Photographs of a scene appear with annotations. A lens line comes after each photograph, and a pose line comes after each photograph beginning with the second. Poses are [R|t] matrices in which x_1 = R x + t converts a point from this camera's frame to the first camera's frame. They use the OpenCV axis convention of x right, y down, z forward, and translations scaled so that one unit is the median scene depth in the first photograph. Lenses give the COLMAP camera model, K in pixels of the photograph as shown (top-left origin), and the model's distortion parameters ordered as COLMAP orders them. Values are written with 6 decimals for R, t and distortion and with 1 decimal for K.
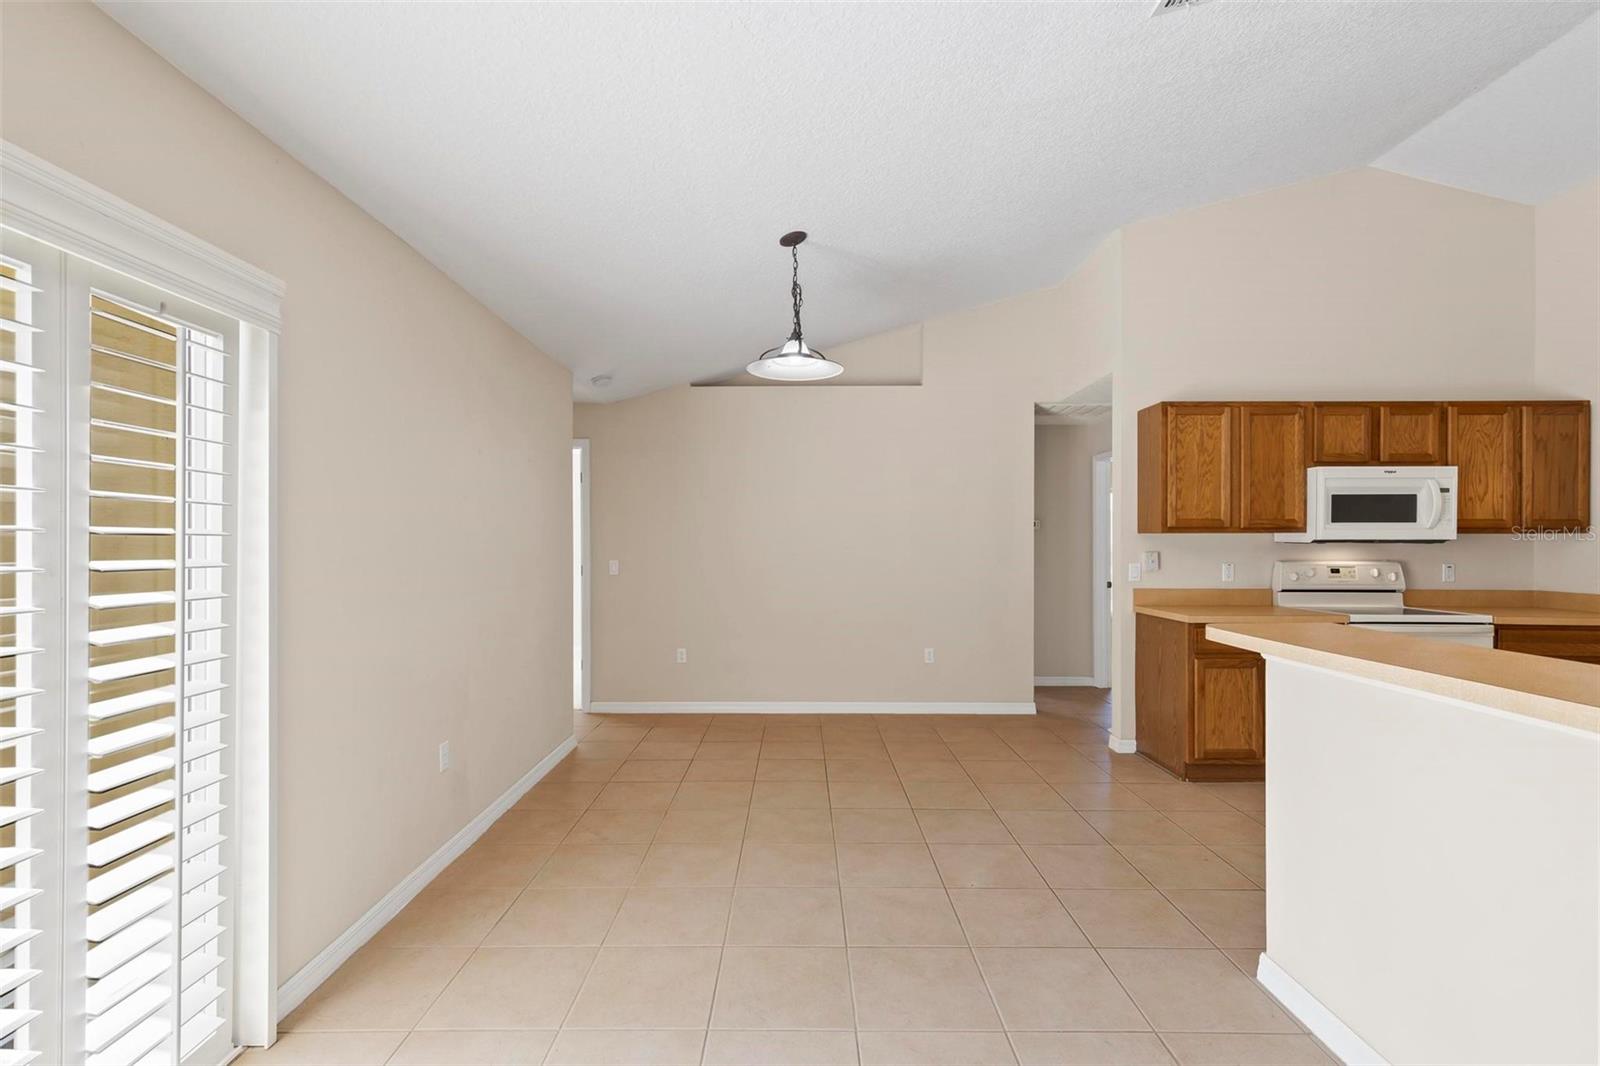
lens RADIAL K [[718.3, 0, 792.1], [0, 718.3, 545.0], [0, 0, 1]] dist [0.002343, 0.001760]
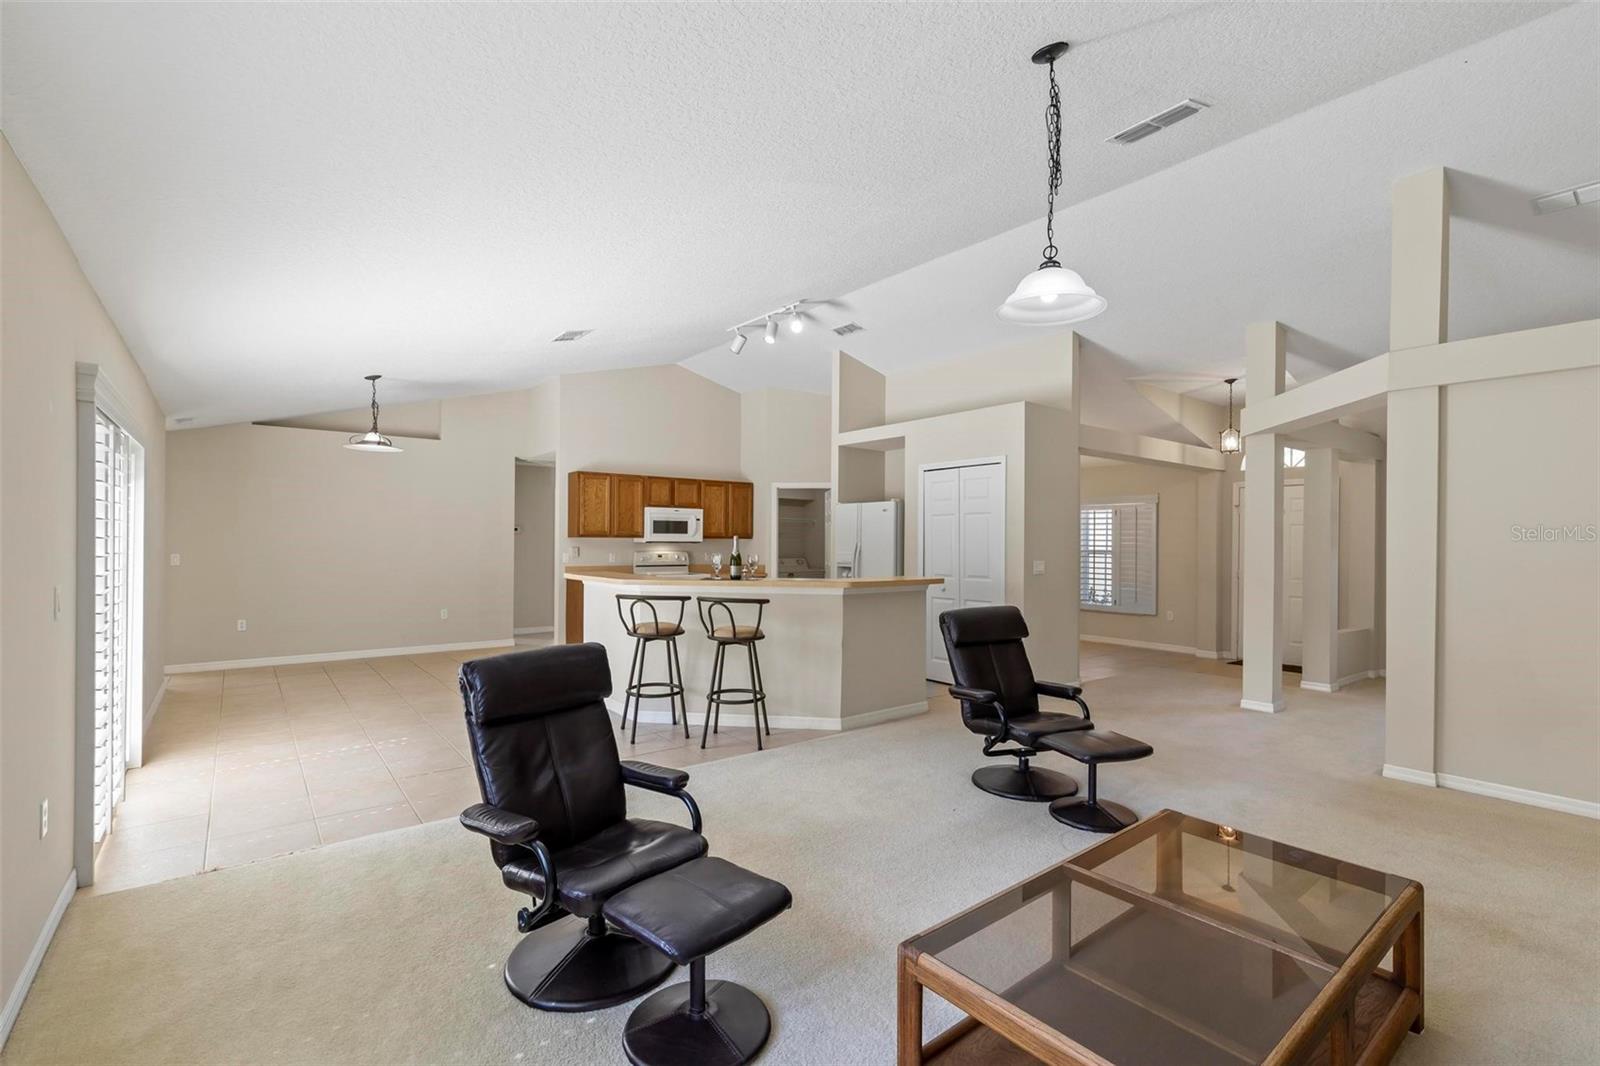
lens RADIAL K [[718.3, 0, 796.4], [0, 718.3, 541.4], [0, 0, 1]] dist [0.002343, 0.001760]
pose [[0.782467, 0.004072, 0.622679, -0.243482], [-0.004437, 0.999990, -0.000965, -0.007278], [-0.622676, -0.002008, 0.782477, -0.921817]]
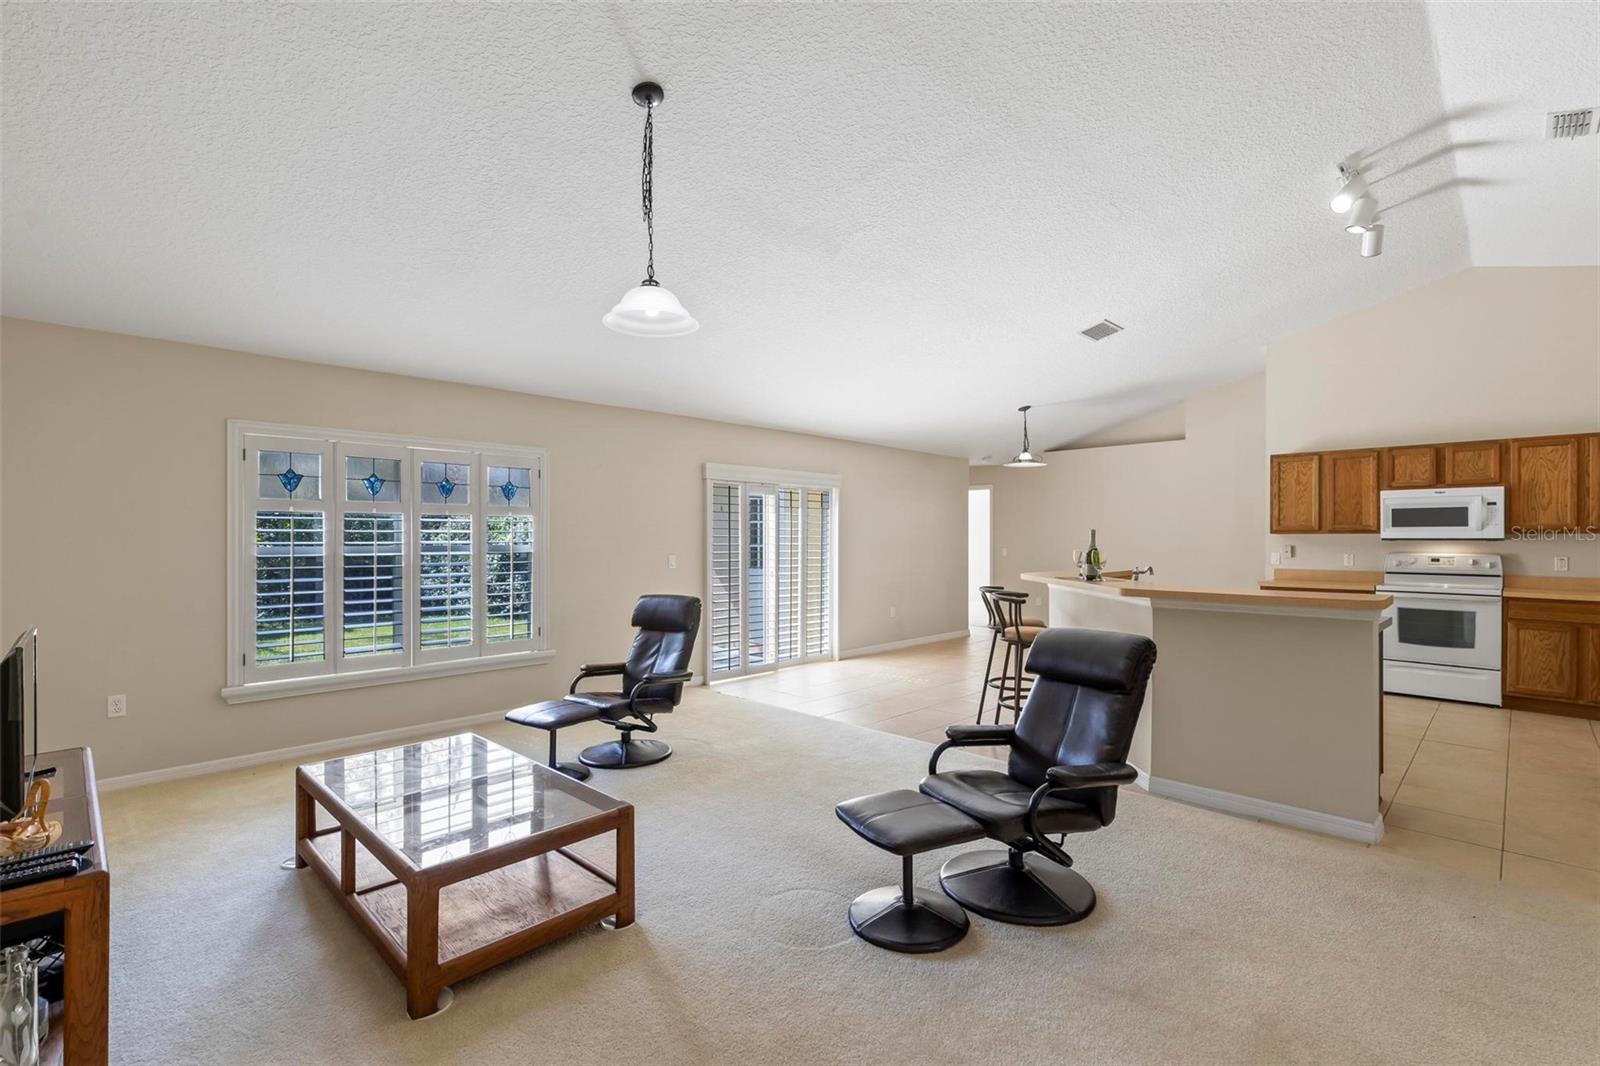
lens RADIAL K [[718.3, 0, 791.0], [0, 718.3, 543.4], [0, 0, 1]] dist [0.002343, 0.001760]
pose [[0.709446, 0.005437, -0.704739, 0.906266], [-0.002632, 0.999984, 0.005065, -0.000687], [0.704755, -0.001739, 0.709449, -0.966231]]
